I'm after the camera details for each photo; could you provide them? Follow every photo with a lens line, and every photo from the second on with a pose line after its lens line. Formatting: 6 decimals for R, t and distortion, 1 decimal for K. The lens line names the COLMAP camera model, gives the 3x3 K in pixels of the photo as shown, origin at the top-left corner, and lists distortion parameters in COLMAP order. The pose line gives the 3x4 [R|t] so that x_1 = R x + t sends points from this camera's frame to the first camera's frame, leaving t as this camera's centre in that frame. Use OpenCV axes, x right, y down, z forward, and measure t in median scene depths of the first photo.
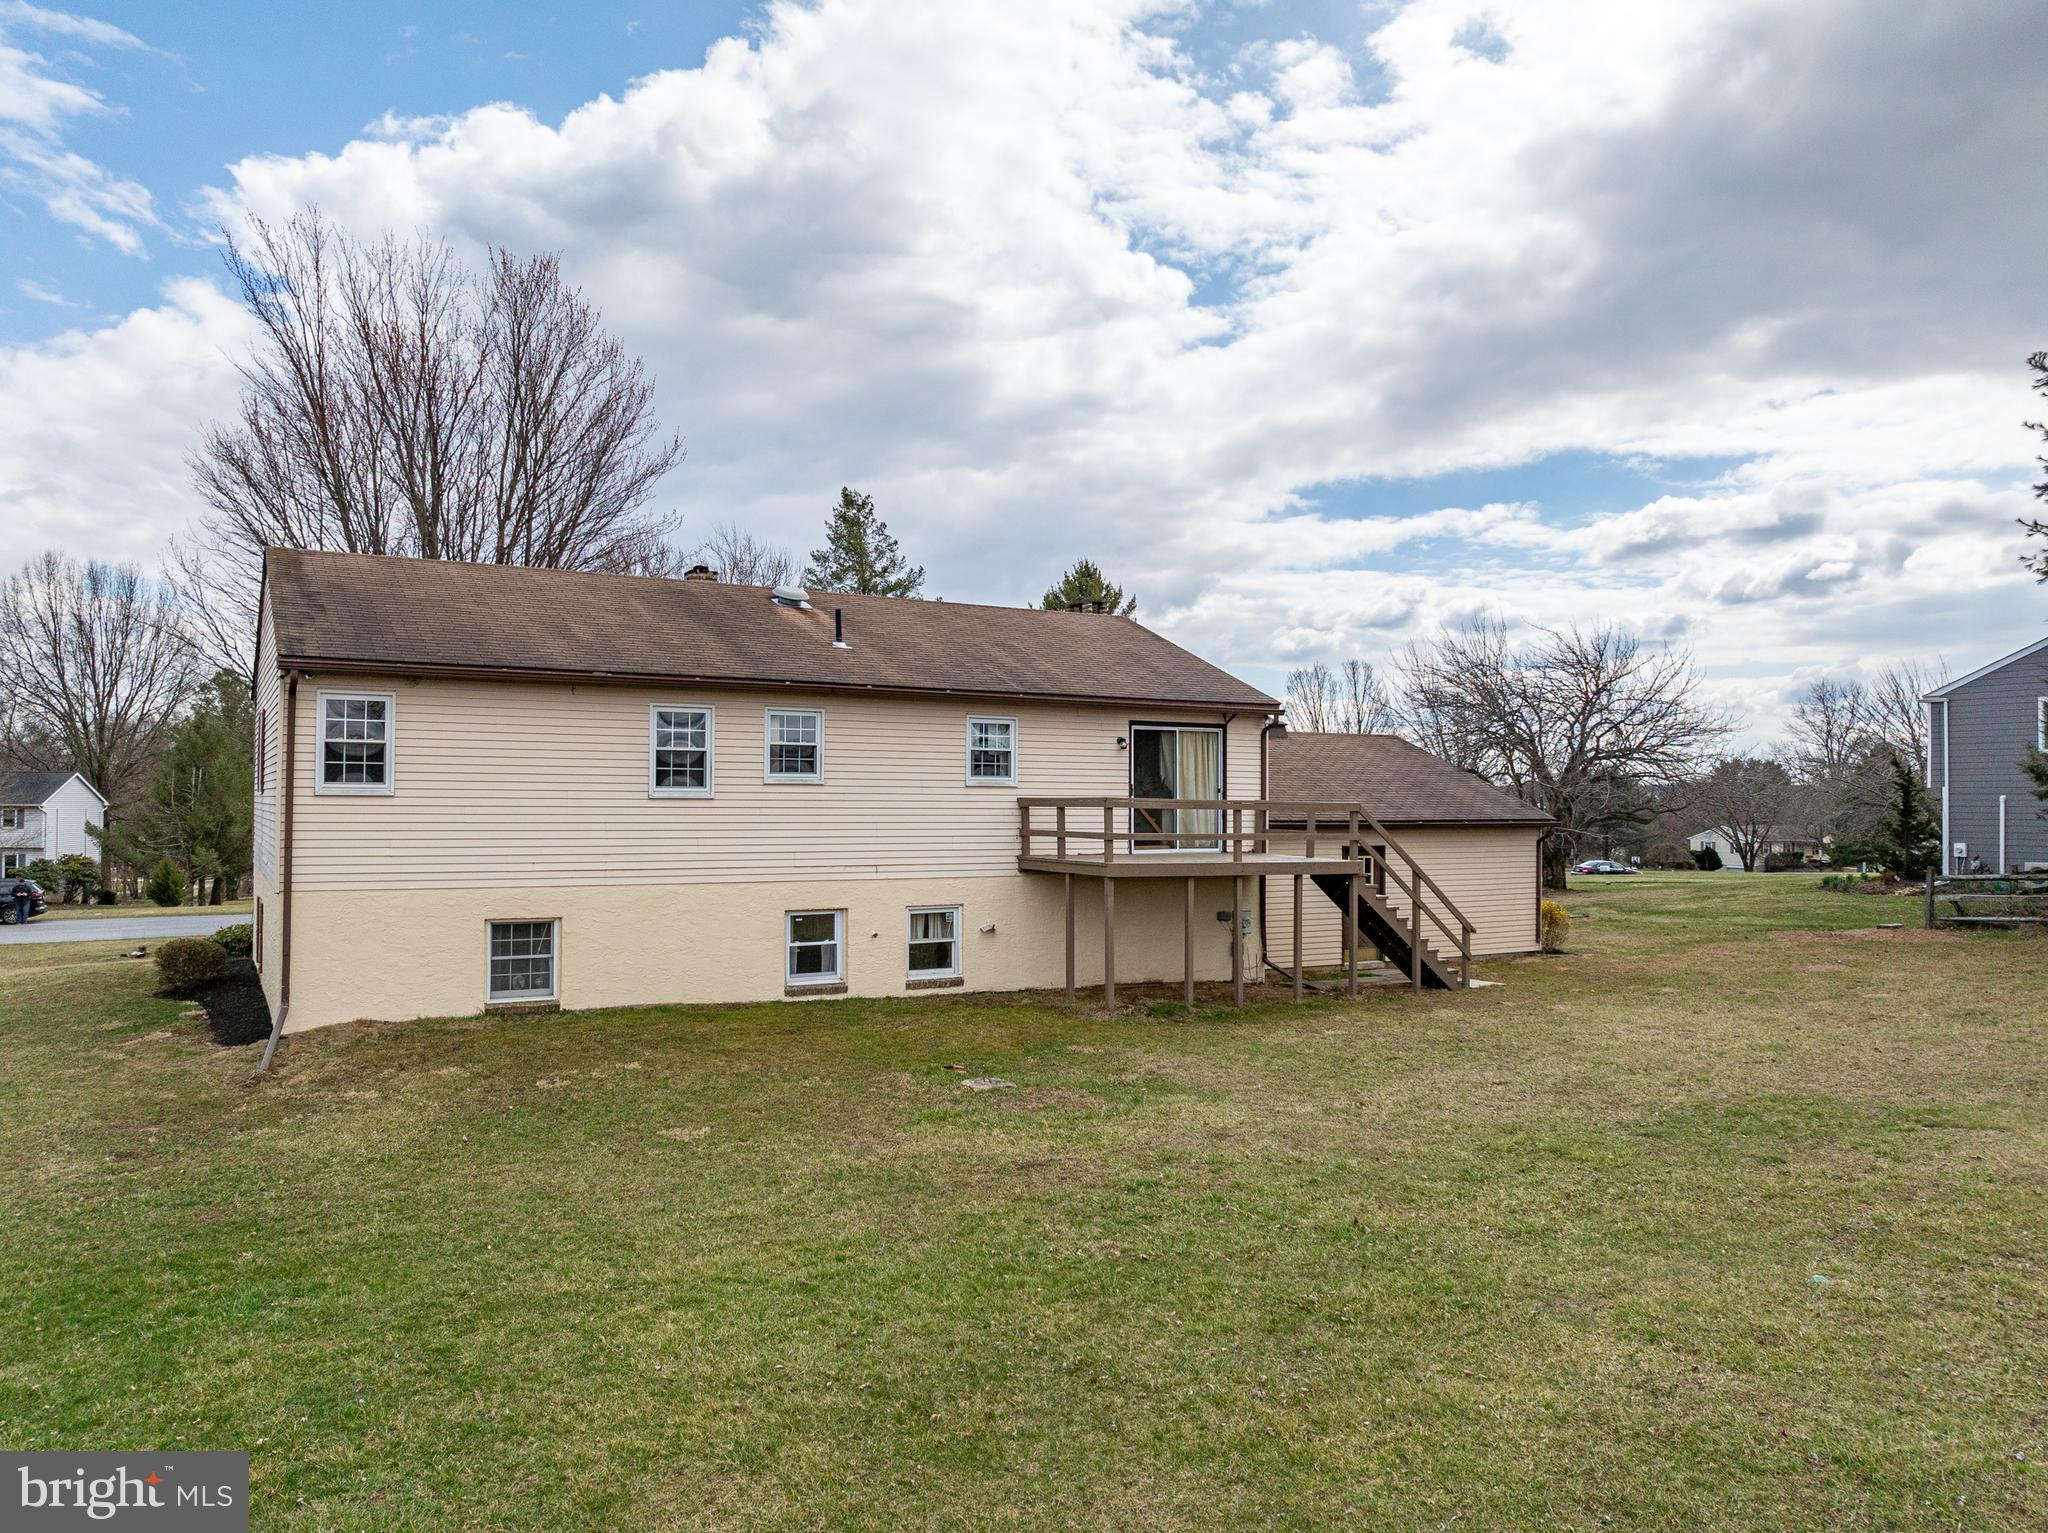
lens RADIAL K [[1441.4, 0, 1024.0], [0, 1441.4, 766.5], [0, 0, 1]] dist [-0.034675, -0.003193]
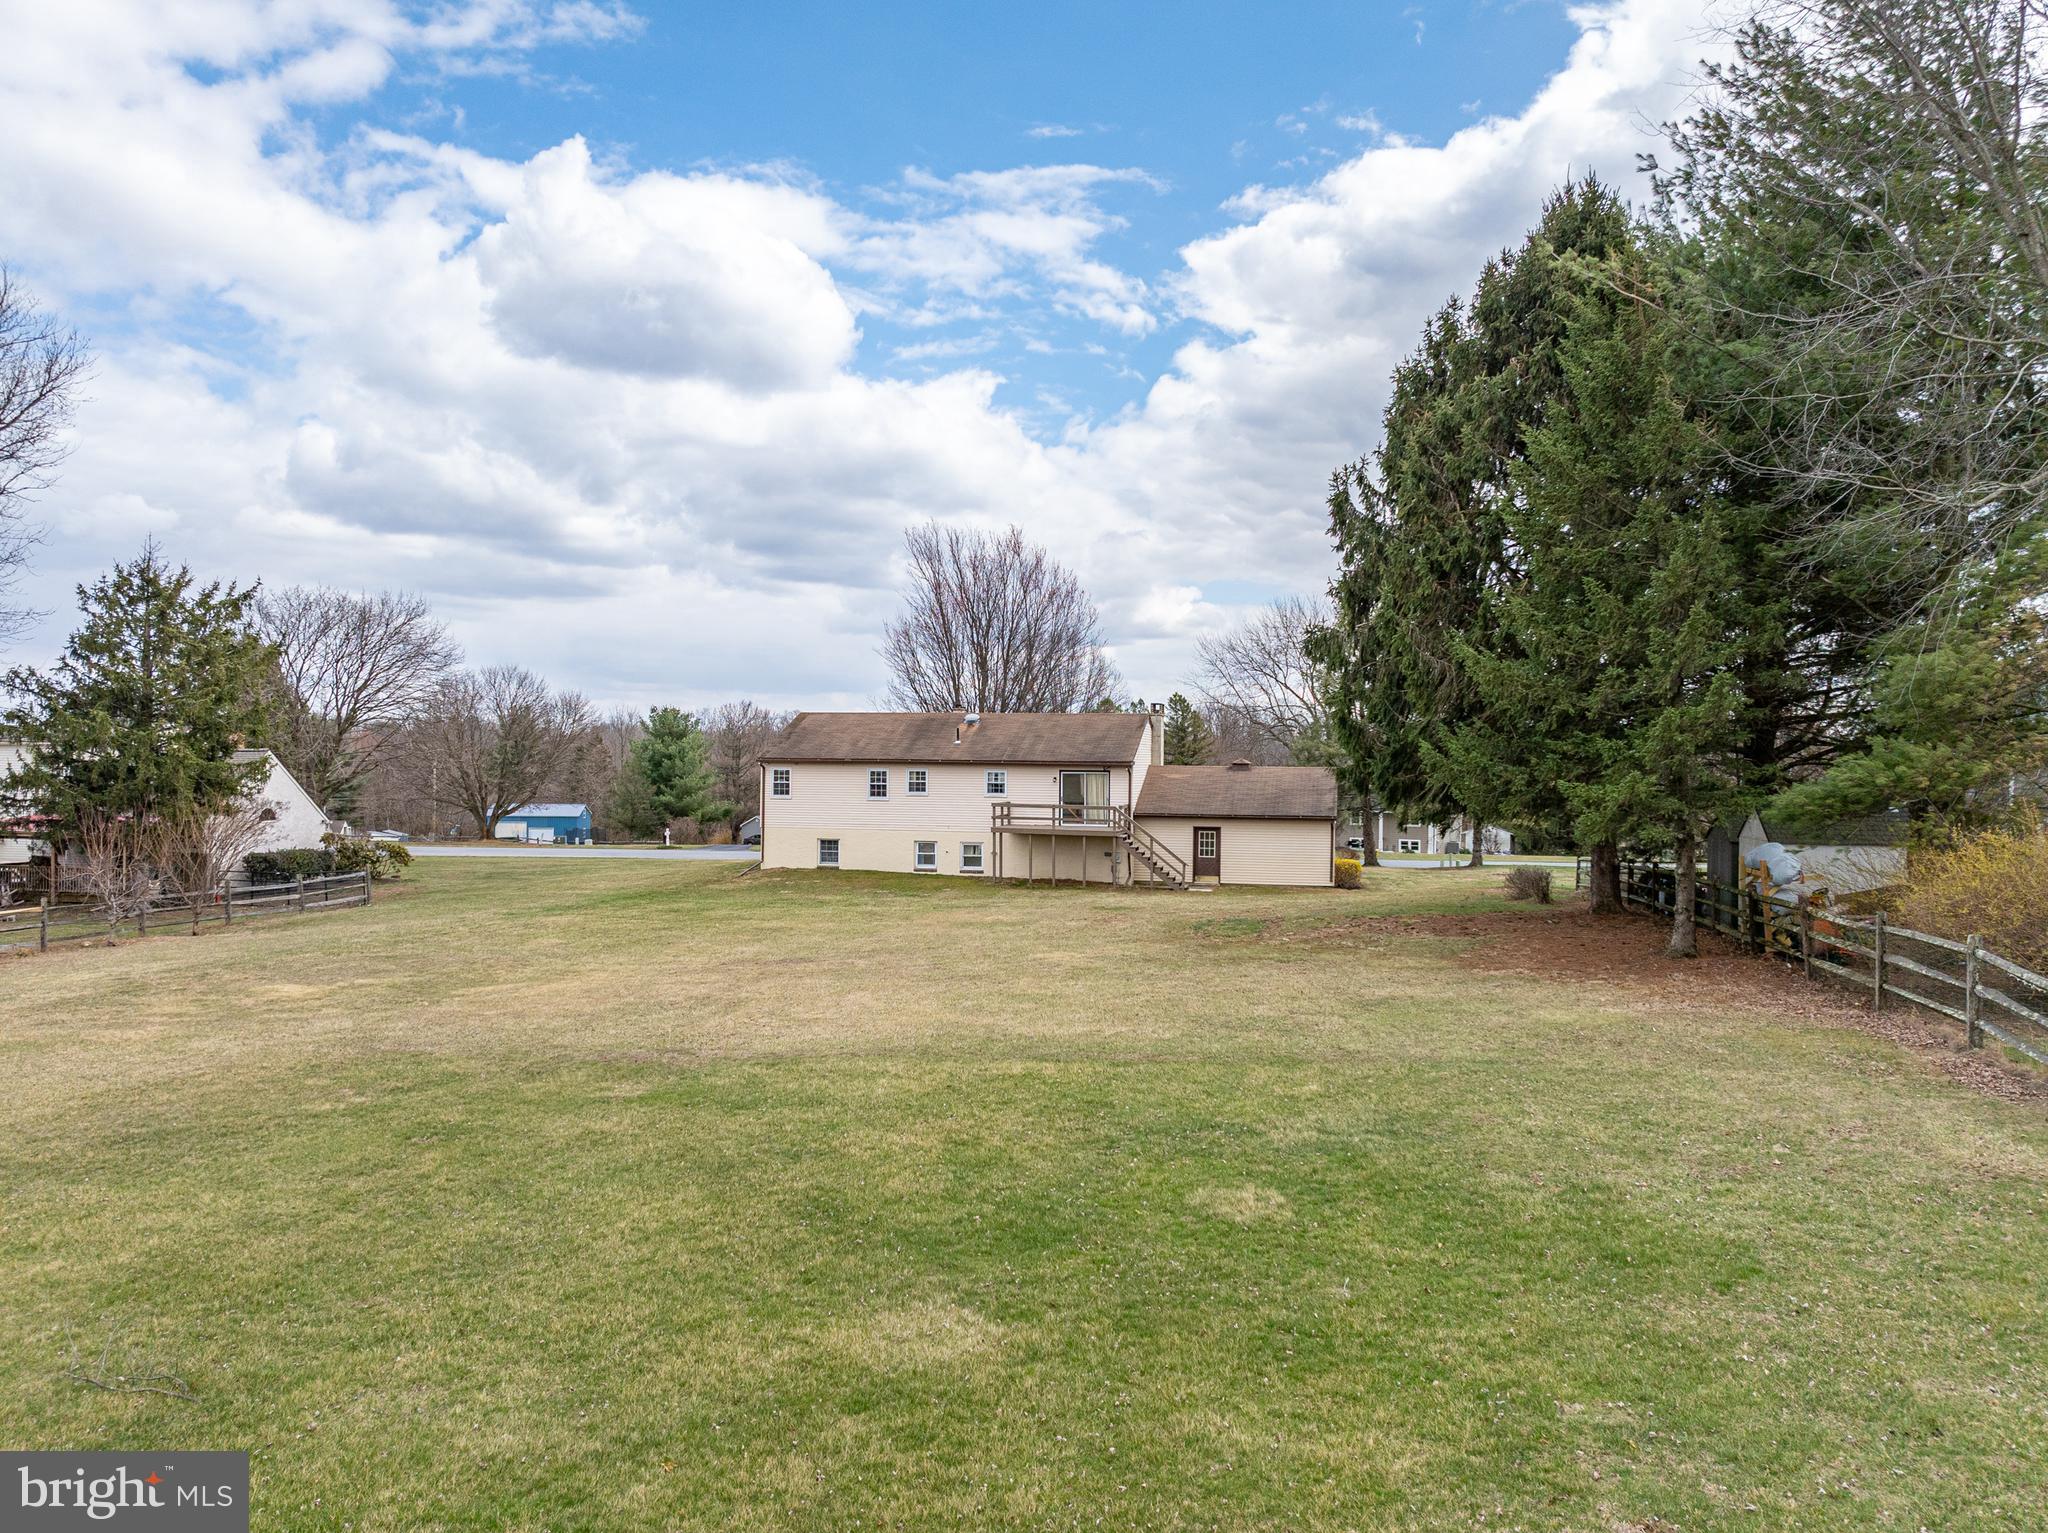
lens RADIAL K [[1441.4, 0, 1024.0], [0, 1441.4, 766.5], [0, 0, 1]] dist [-0.034675, -0.003193]
pose [[0.740062, 0.022725, -0.672154, 1.768715], [0.017706, 0.998424, 0.053250, -0.179628], [0.672305, -0.051310, 0.738494, -0.868964]]
